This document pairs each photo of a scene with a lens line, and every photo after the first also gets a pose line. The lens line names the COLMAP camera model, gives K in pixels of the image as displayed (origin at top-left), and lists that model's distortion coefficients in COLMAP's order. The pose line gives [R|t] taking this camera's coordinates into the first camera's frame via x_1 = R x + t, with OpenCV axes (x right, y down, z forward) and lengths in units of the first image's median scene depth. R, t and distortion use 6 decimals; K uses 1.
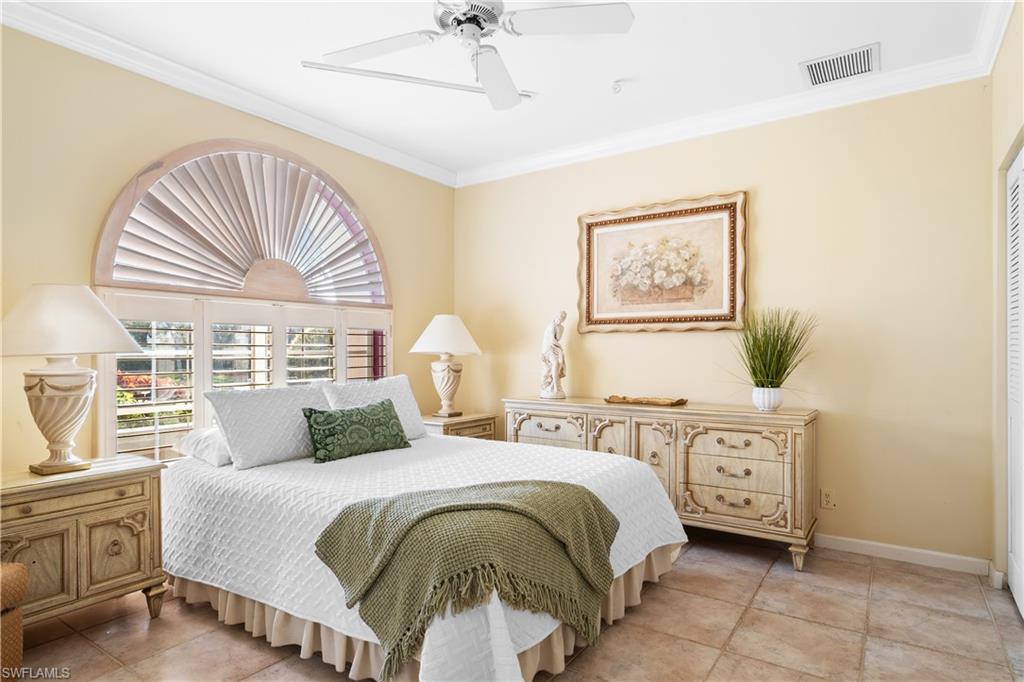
lens RADIAL K [[556.0, 0, 512.0], [0, 556.0, 341.0], [0, 0, 1]] dist [0.001558, 0.001182]
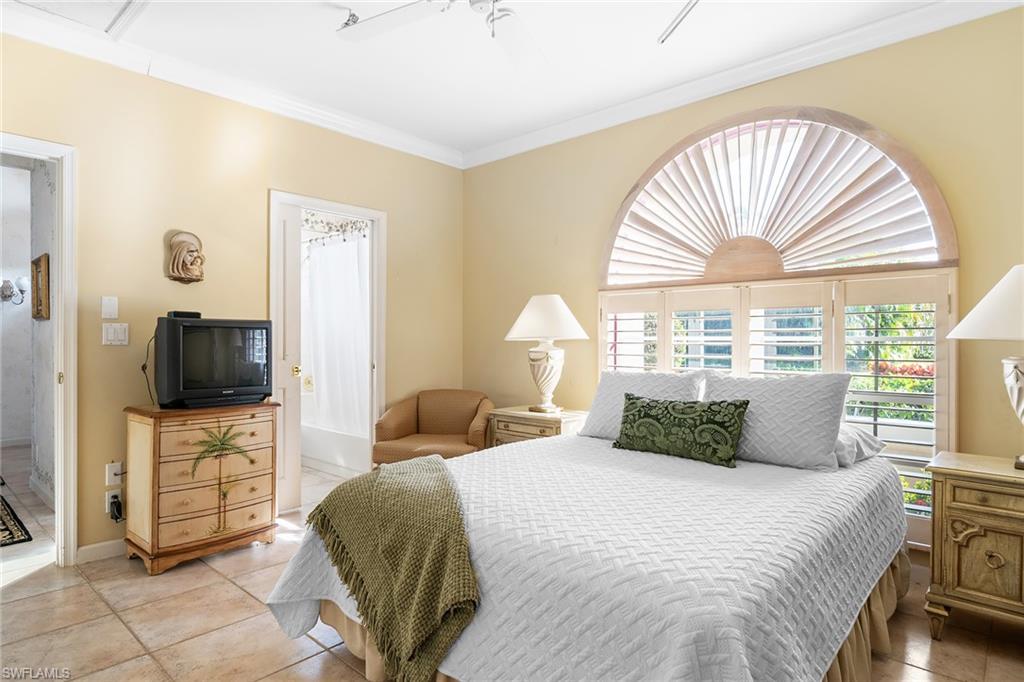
lens RADIAL K [[556.0, 0, 512.0], [0, 556.0, 341.0], [0, 0, 1]] dist [0.001558, 0.001182]
pose [[-0.086559, 0.003801, -0.996240, 0.577681], [0.015655, 0.999874, 0.002455, 0.018545], [0.996124, -0.015384, -0.086607, 0.761259]]
